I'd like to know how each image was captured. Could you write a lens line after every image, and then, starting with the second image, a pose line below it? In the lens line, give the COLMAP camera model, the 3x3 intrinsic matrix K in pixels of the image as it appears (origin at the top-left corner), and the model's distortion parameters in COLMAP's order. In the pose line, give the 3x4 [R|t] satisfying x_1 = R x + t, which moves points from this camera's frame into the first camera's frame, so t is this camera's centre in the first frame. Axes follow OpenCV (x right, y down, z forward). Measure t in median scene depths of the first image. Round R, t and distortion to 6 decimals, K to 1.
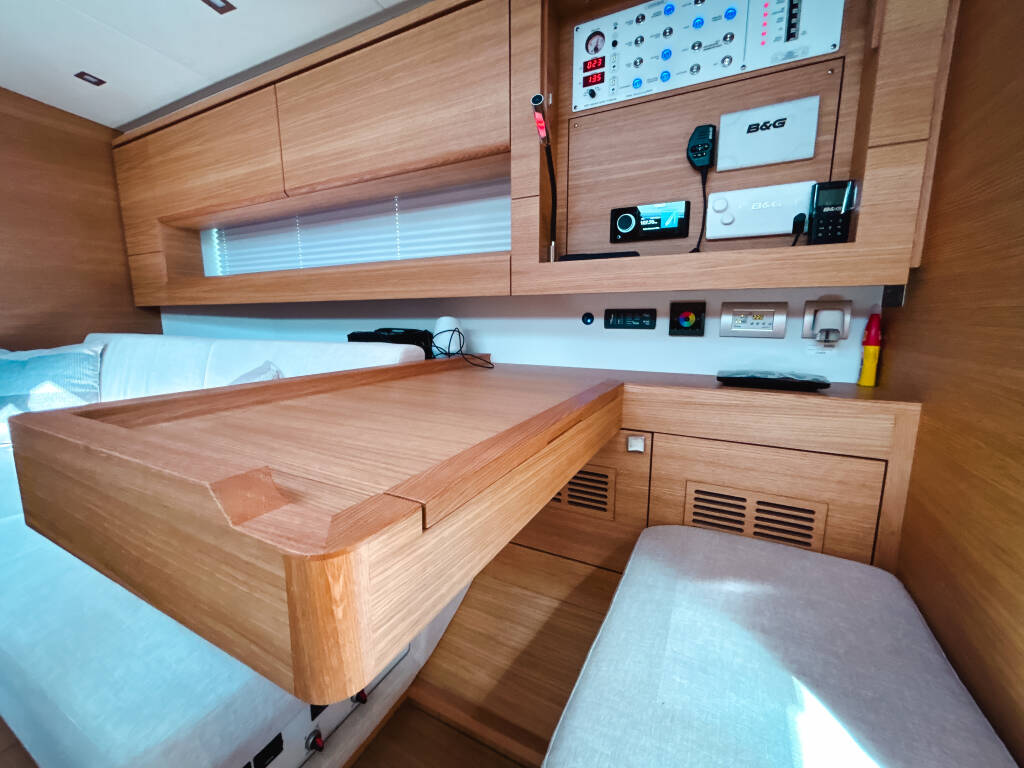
lens RADIAL K [[413.3, 0, 512.6], [0, 413.3, 381.9], [0, 0, 1]] dist [-0.000510, 0.000326]
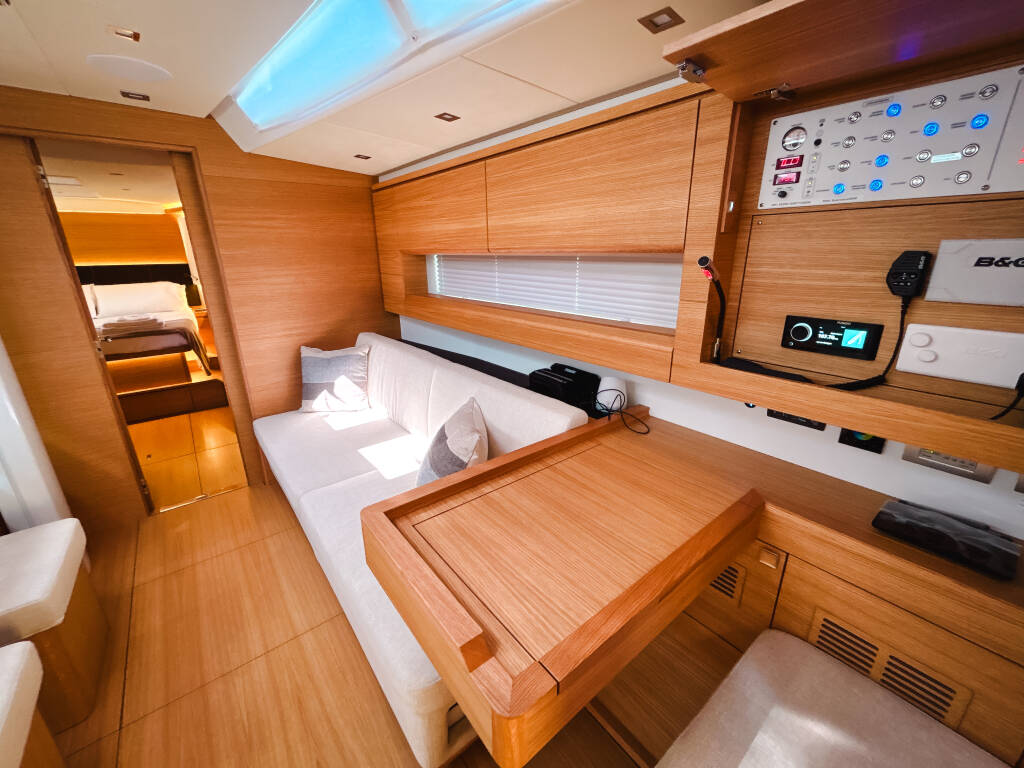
lens RADIAL K [[413.3, 0, 512.6], [0, 413.3, 381.9], [0, 0, 1]] dist [-0.000510, 0.000326]
pose [[0.913397, 0.117202, -0.389833, 0.042618], [-0.054735, 0.984320, 0.167684, -0.362291], [0.403373, -0.131824, 0.905490, -0.155307]]
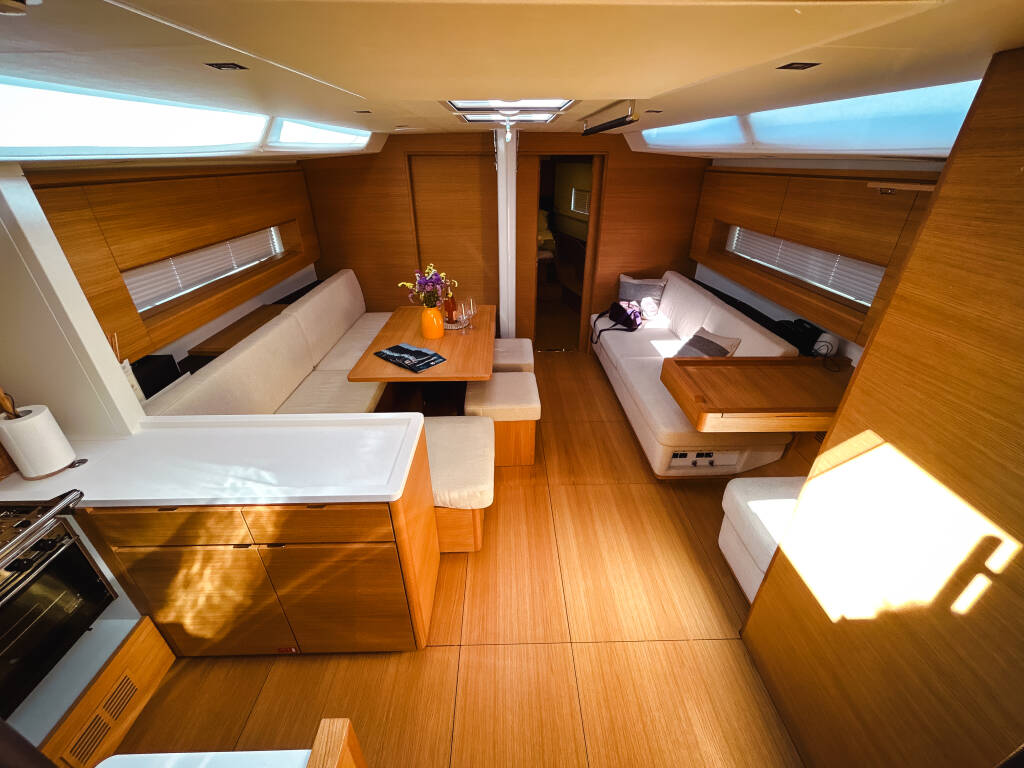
lens RADIAL K [[413.3, 0, 512.6], [0, 413.3, 381.9], [0, 0, 1]] dist [-0.000510, 0.000326]
pose [[0.474299, 0.417957, -0.774824, 0.759658], [-0.136394, 0.904377, 0.404350, -0.576295], [0.869734, -0.086102, 0.485952, -1.230331]]
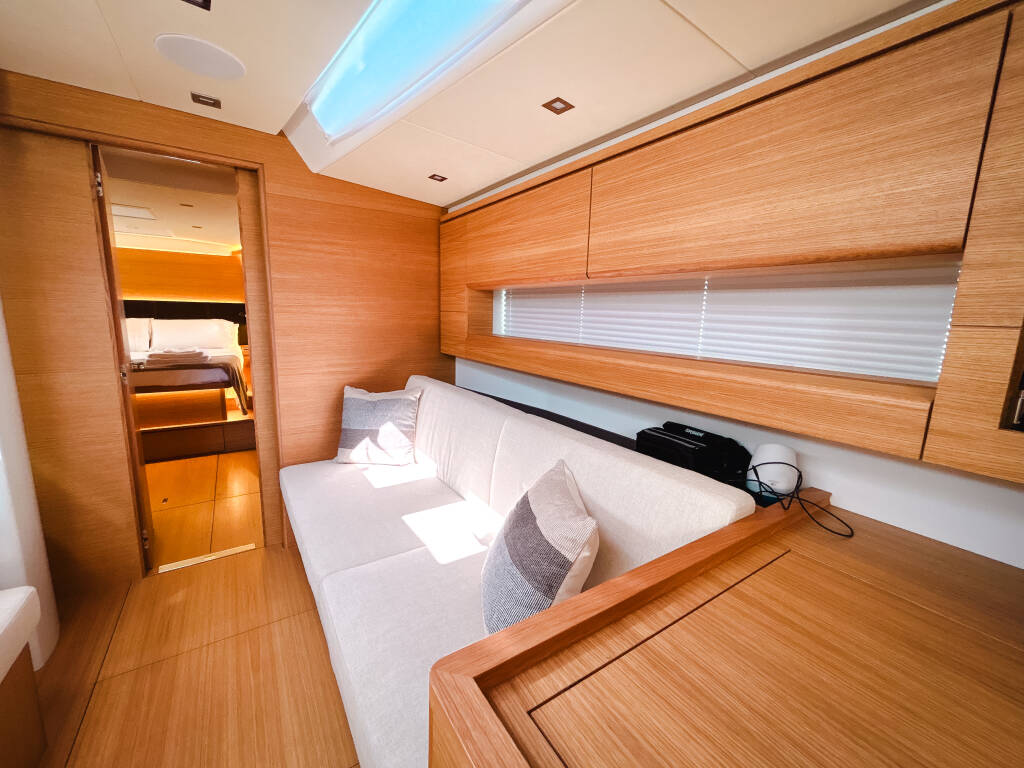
lens RADIAL K [[413.3, 0, 512.6], [0, 413.3, 381.9], [0, 0, 1]] dist [-0.000510, 0.000326]
pose [[0.873569, 0.107454, -0.474690, -0.271885], [-0.106405, 0.993895, 0.029167, -0.276671], [0.474926, 0.025030, 0.879670, 0.083942]]
